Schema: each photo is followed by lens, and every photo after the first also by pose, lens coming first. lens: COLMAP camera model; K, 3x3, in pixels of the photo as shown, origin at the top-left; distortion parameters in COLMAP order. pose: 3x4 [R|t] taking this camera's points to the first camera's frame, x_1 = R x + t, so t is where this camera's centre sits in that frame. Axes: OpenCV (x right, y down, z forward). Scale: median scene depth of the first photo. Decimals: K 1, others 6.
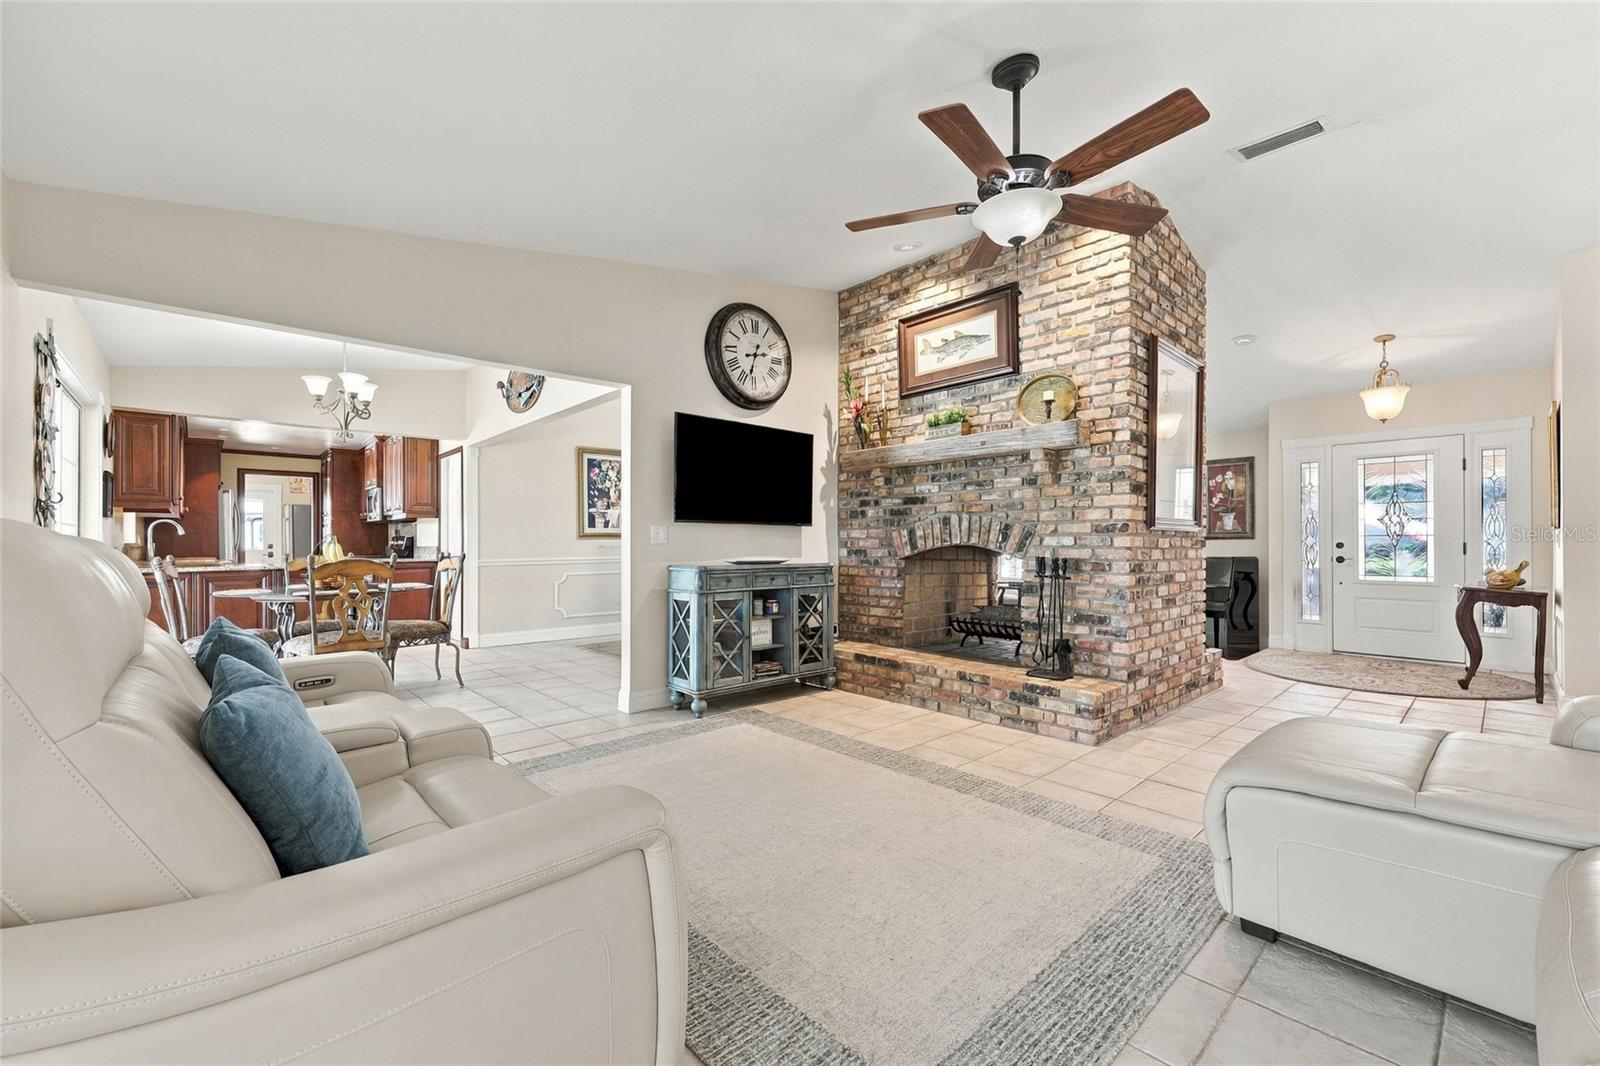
lens RADIAL K [[651.7, 0, 805.7], [0, 651.7, 538.8], [0, 0, 1]] dist [-0.000682, -0.000084]
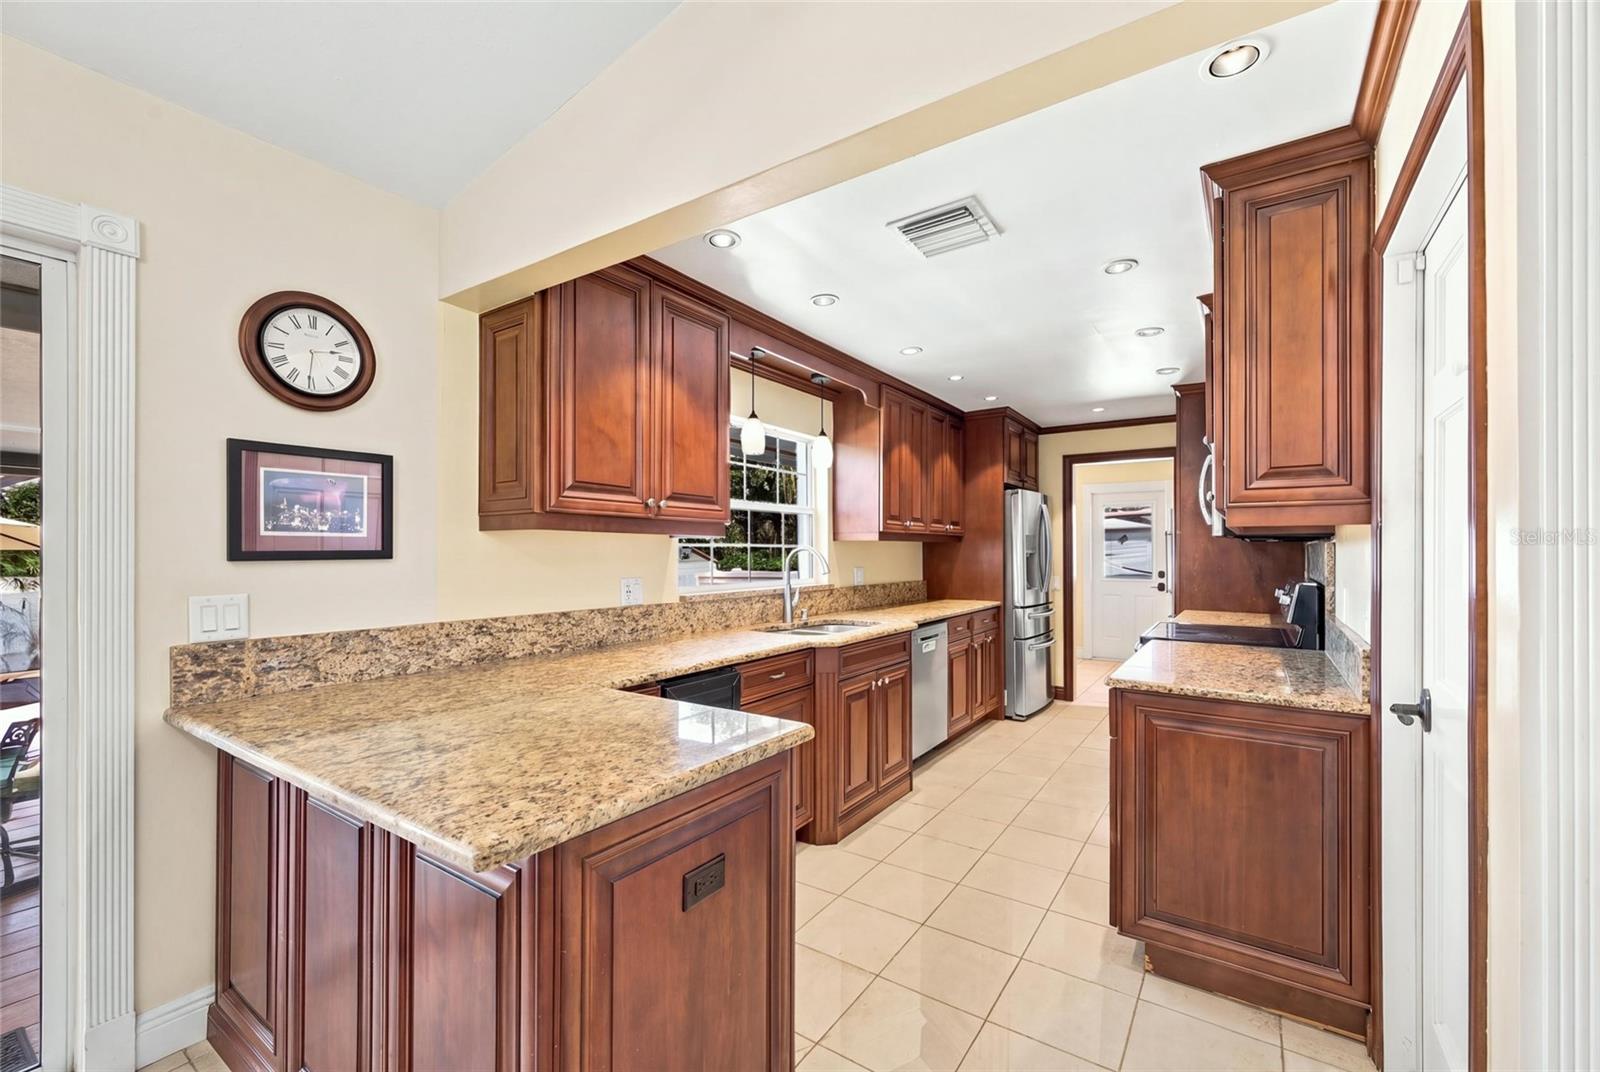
lens RADIAL K [[660.0, 0, 795.7], [0, 660.0, 549.6], [0, 0, 1]] dist [-0.003893, -0.000491]
pose [[0.215261, 0.000009, -0.976557, -0.660596], [0.003242, 0.999994, 0.000724, -0.041595], [0.976551, -0.003321, 0.215260, 1.297911]]
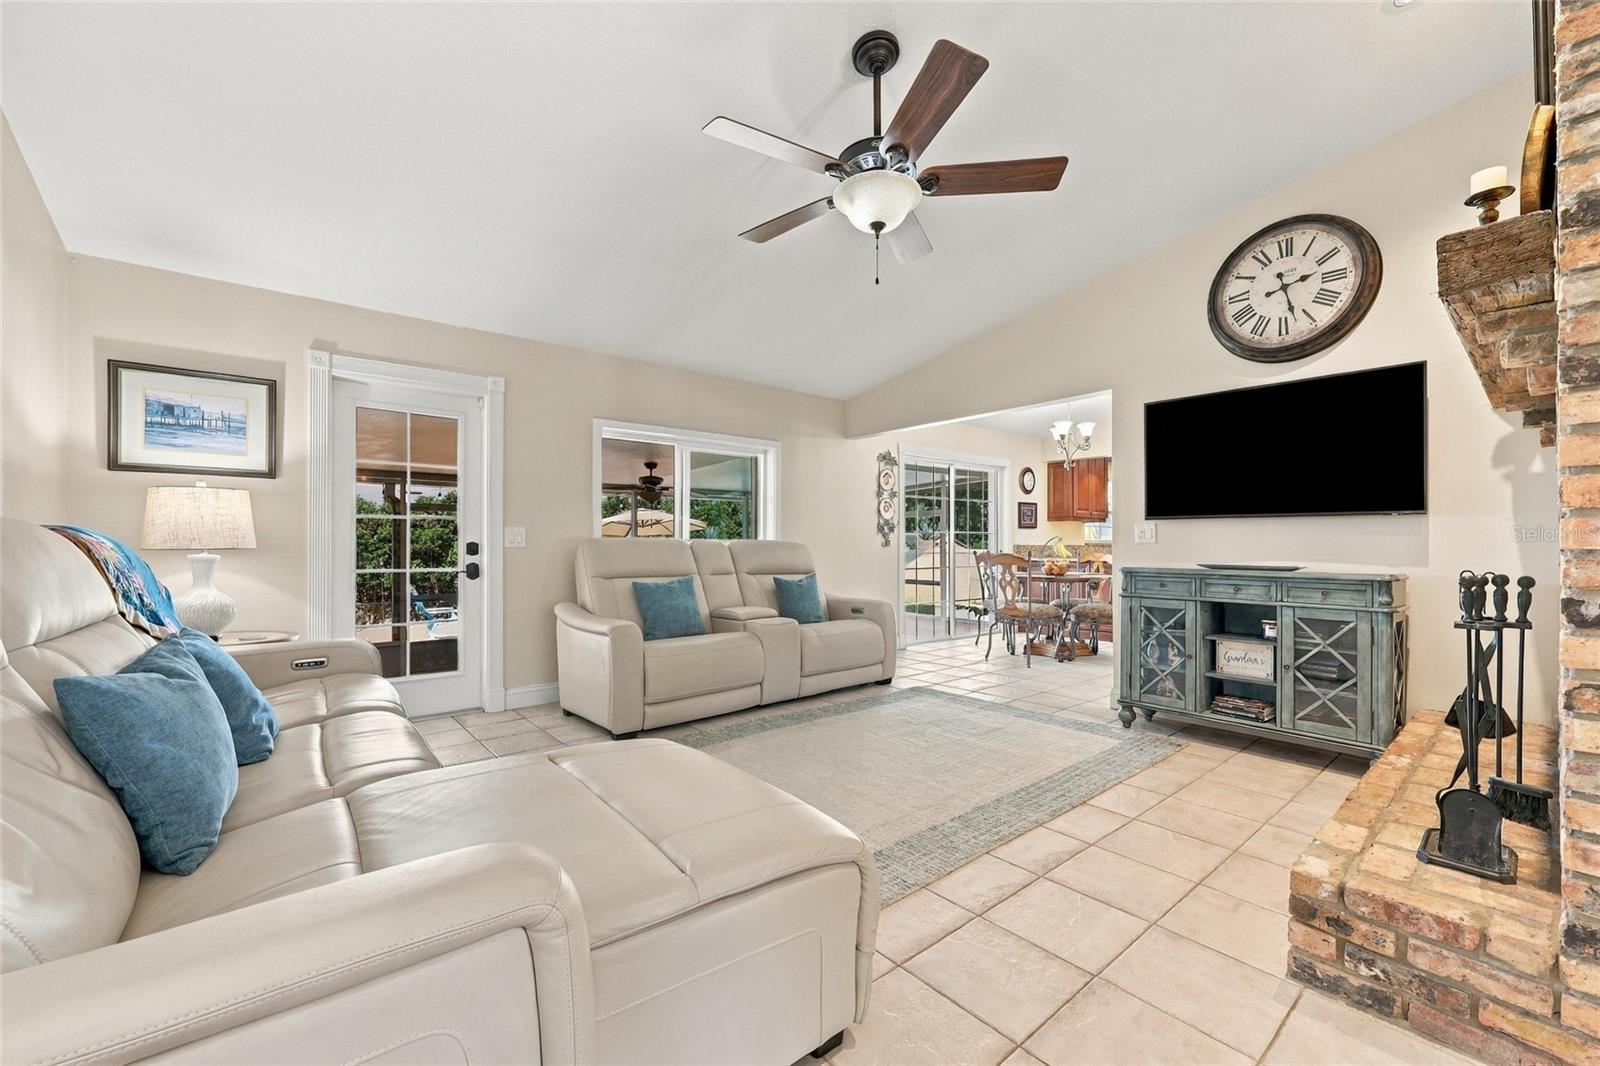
lens RADIAL K [[649.1, 0, 807.1], [0, 649.1, 533.6], [0, 0, 1]] dist [-0.000993, -0.000127]
pose [[-0.041140, -0.015475, -0.999034, 0.733918], [0.003805, 0.999870, -0.015645, 0.006505], [0.999146, -0.004445, -0.041076, 0.534274]]
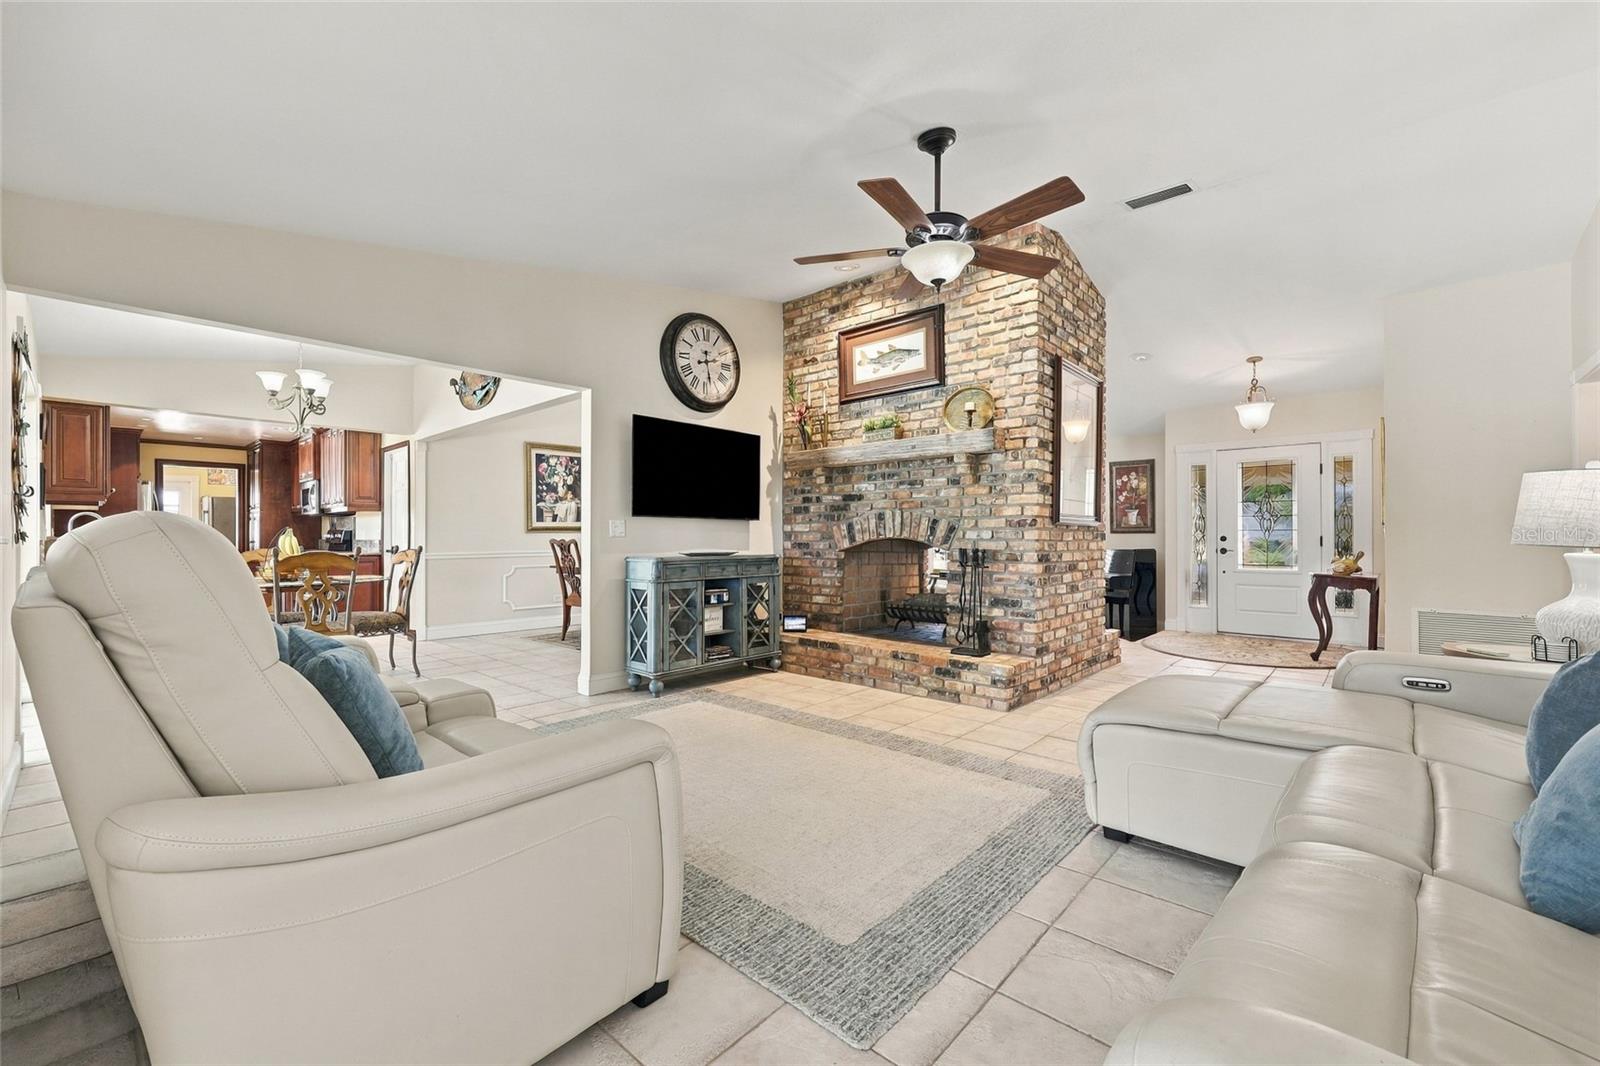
lens RADIAL K [[649.1, 0, 807.1], [0, 649.1, 533.6], [0, 0, 1]] dist [-0.000993, -0.000127]
pose [[0.995480, 0.000506, 0.094971, -0.014946], [-0.000591, 0.999999, 0.000869, 0.001139], [-0.094971, -0.000921, 0.995480, -0.089143]]
